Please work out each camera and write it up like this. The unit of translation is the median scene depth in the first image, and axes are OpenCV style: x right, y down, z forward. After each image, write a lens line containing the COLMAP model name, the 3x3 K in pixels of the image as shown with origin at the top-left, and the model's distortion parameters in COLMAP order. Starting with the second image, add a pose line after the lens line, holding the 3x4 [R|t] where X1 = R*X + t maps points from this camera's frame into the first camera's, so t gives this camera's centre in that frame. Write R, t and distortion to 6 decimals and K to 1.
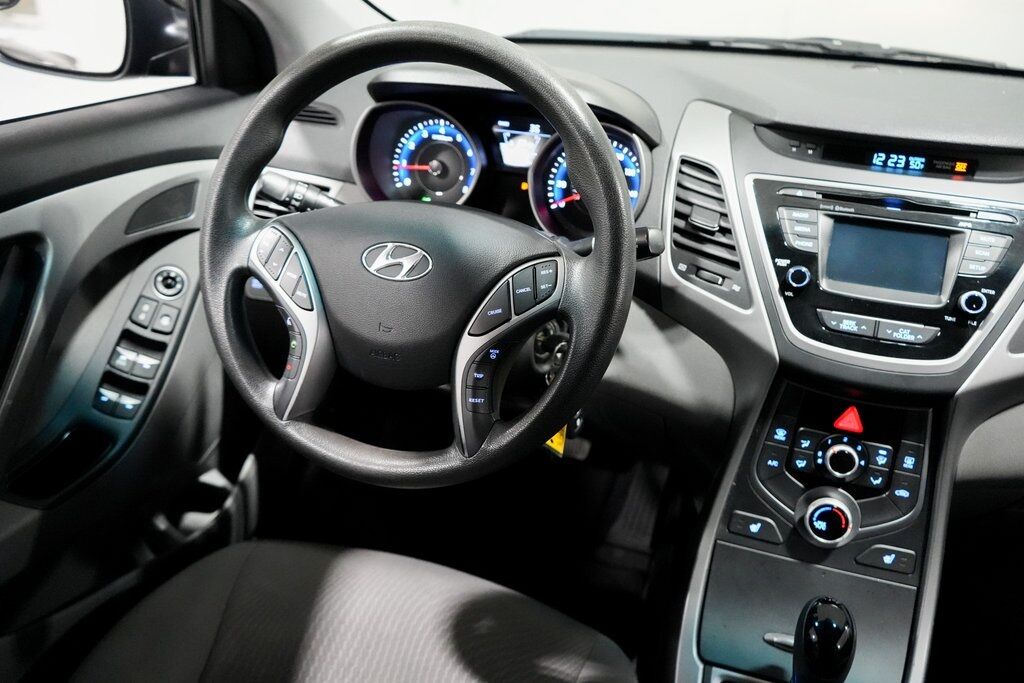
lens RADIAL K [[812.3, 0, 514.8], [0, 812.3, 342.2], [0, 0, 1]] dist [-0.016124, 0.019902]
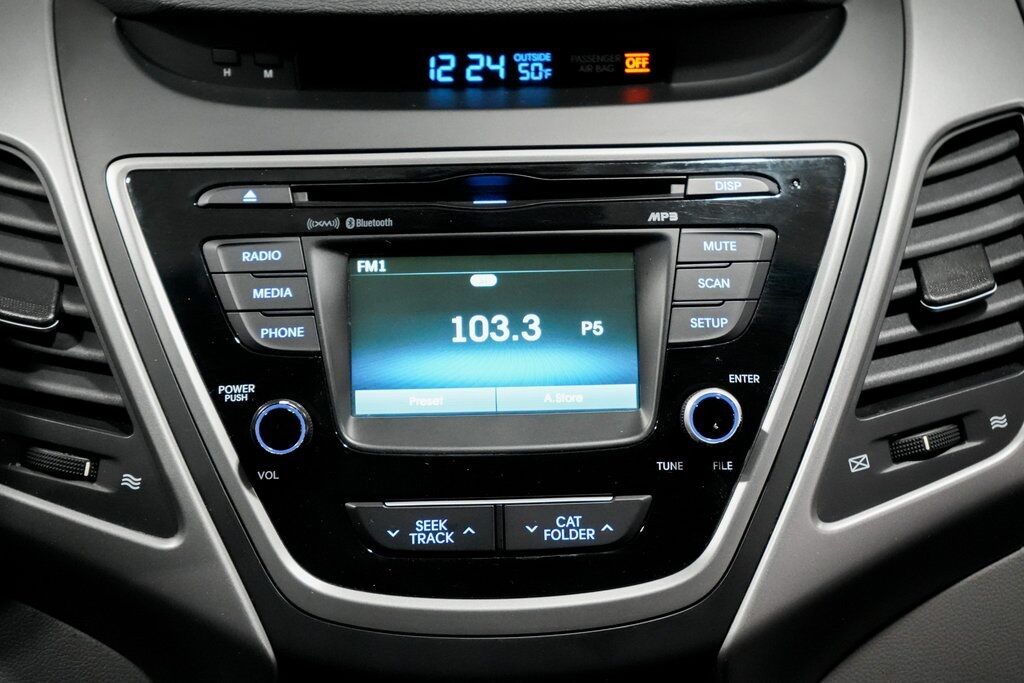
lens RADIAL K [[2112.6, 0, 510.9], [0, 2112.6, 345.5], [0, 0, 1]] dist [-0.051195, 0.000000]
pose [[0.935759, -0.185574, 0.299862, 0.158551], [0.197161, 0.980334, -0.008576, -0.083857], [-0.292373, 0.067146, 0.953944, 0.048803]]
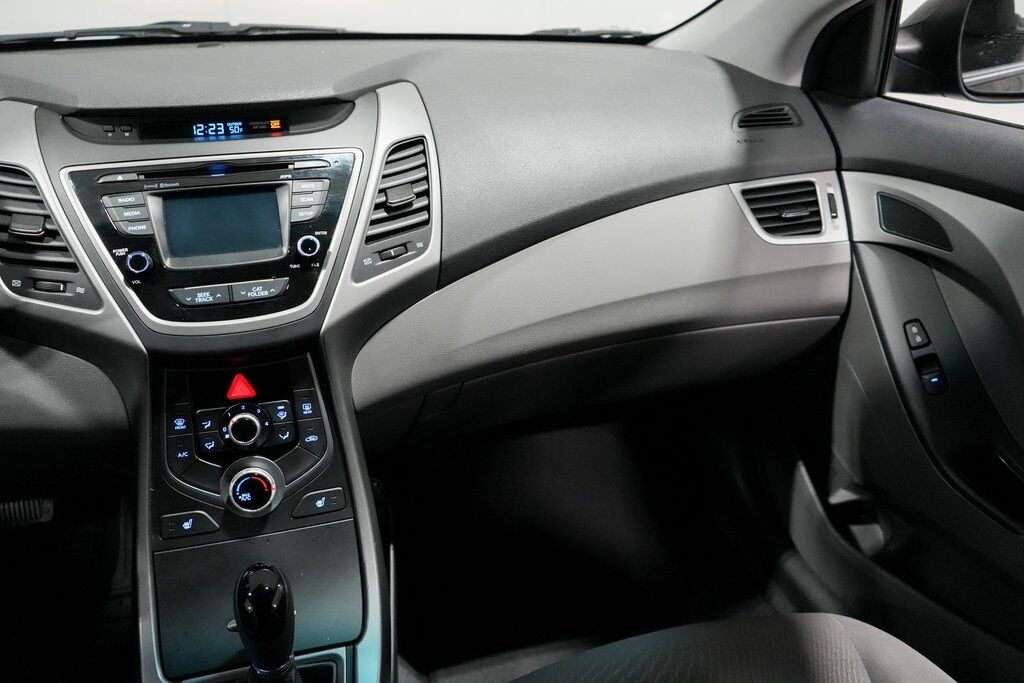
lens RADIAL K [[812.3, 0, 512.8], [0, 812.3, 340.2], [0, 0, 1]] dist [-0.016124, 0.019902]
pose [[0.827216, -0.284533, 0.484514, 0.214161], [0.285309, 0.955571, 0.074052, 0.059494], [-0.484058, 0.076979, 0.871643, -0.040877]]
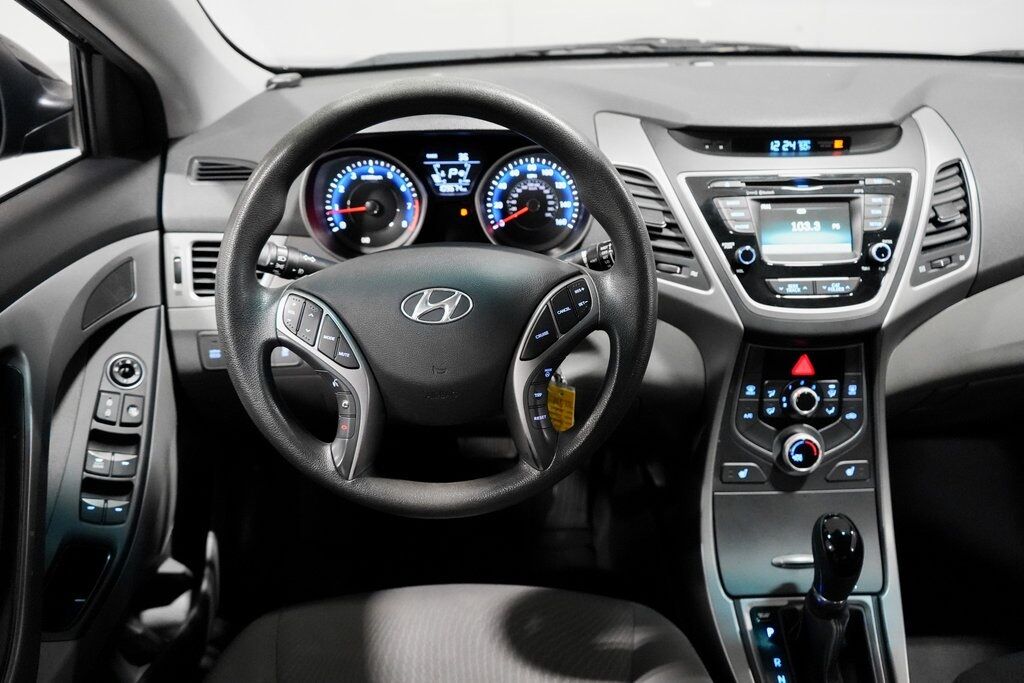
lens RADIAL K [[826.2, 0, 509.1], [0, 826.2, 340.9], [0, 0, 1]] dist [-0.013039, 0.019220]
pose [[0.941319, -0.195345, 0.275243, -0.309652], [0.194772, 0.980399, 0.029695, -0.058440], [-0.275649, 0.025658, 0.960916, -0.047644]]
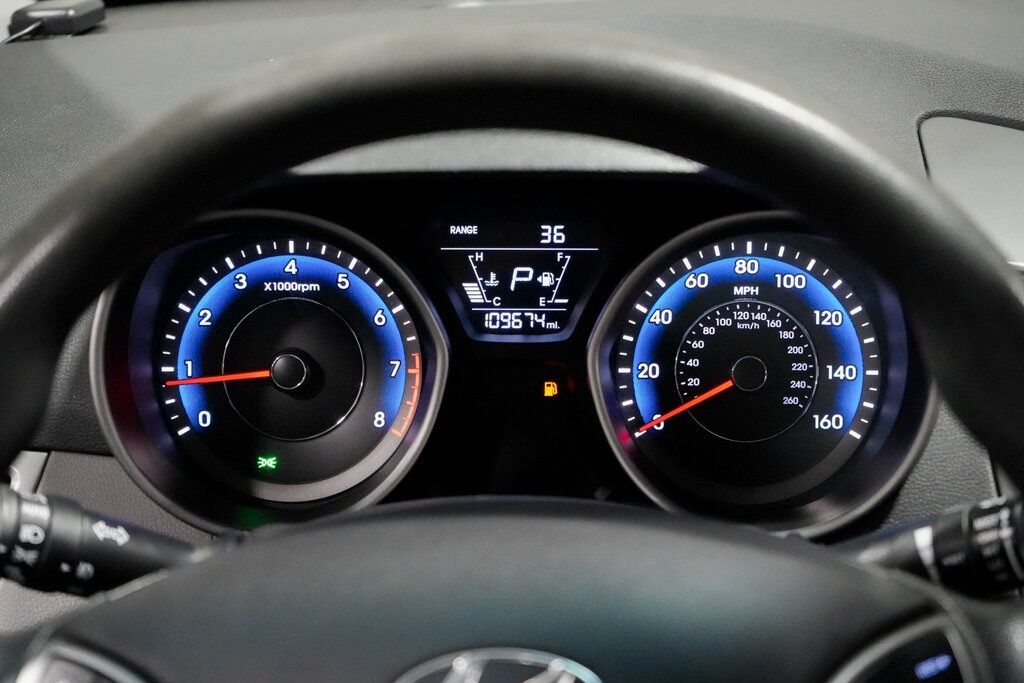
lens RADIAL K [[2112.6, 0, 509.8], [0, 2112.6, 345.4], [0, 0, 1]] dist [-0.051195, 0.000000]
pose [[0.954347, -0.137144, 0.265353, -0.305768], [0.172770, 0.978127, -0.115838, -0.123797], [-0.243663, 0.156394, 0.957167, 0.101793]]
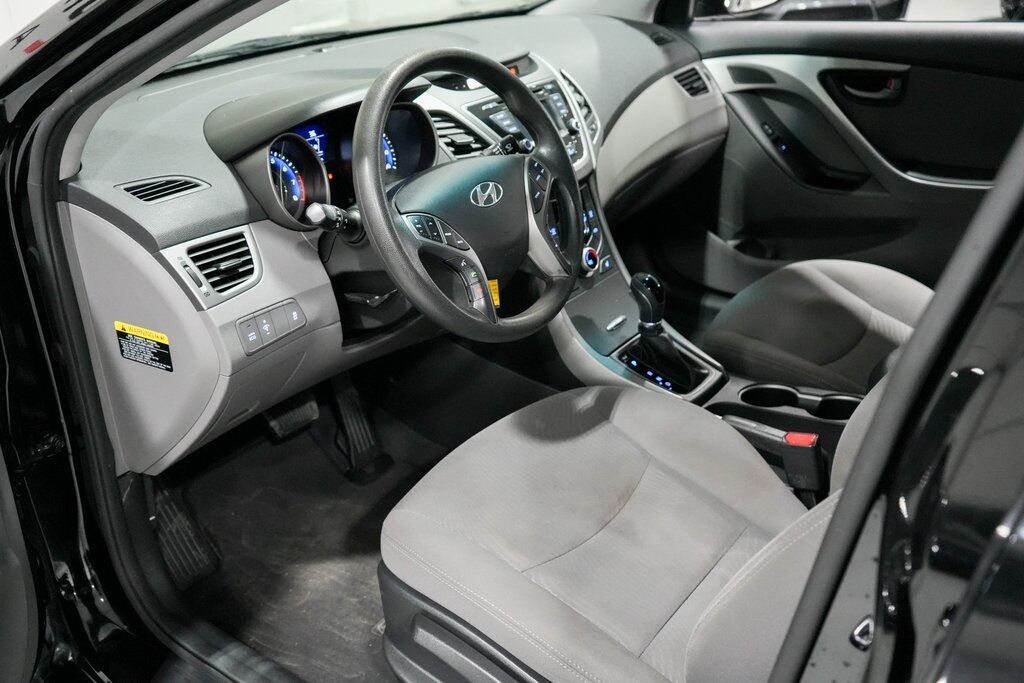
lens RADIAL K [[970.7, 0, 502.1], [0, 970.7, 338.4], [0, 0, 1]] dist [-0.004532, 0.000000]
pose [[0.321718, -0.448140, 0.834067, -1.544805], [0.495967, 0.830140, 0.254724, -0.280755], [-0.806544, 0.331721, 0.489333, 0.138129]]
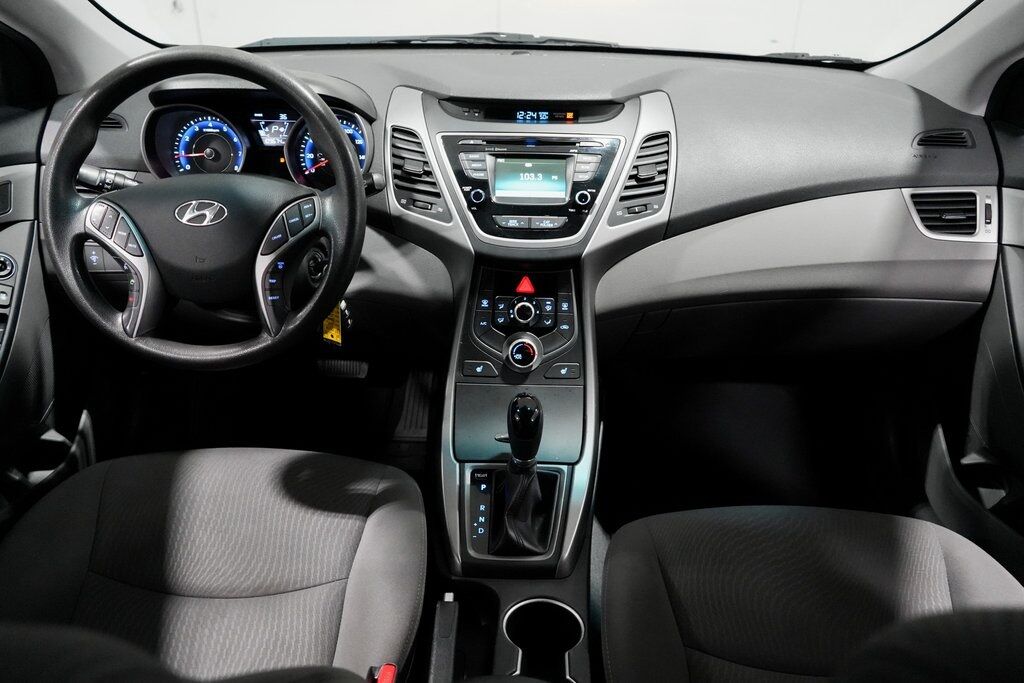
lens RADIAL K [[812.3, 0, 513.1], [0, 812.3, 343.0], [0, 0, 1]] dist [-0.016124, 0.019902]
pose [[0.952913, -0.158112, 0.258761, -0.022531], [0.155629, 0.987354, 0.030188, 0.147476], [-0.260262, 0.011504, 0.965470, -0.457834]]
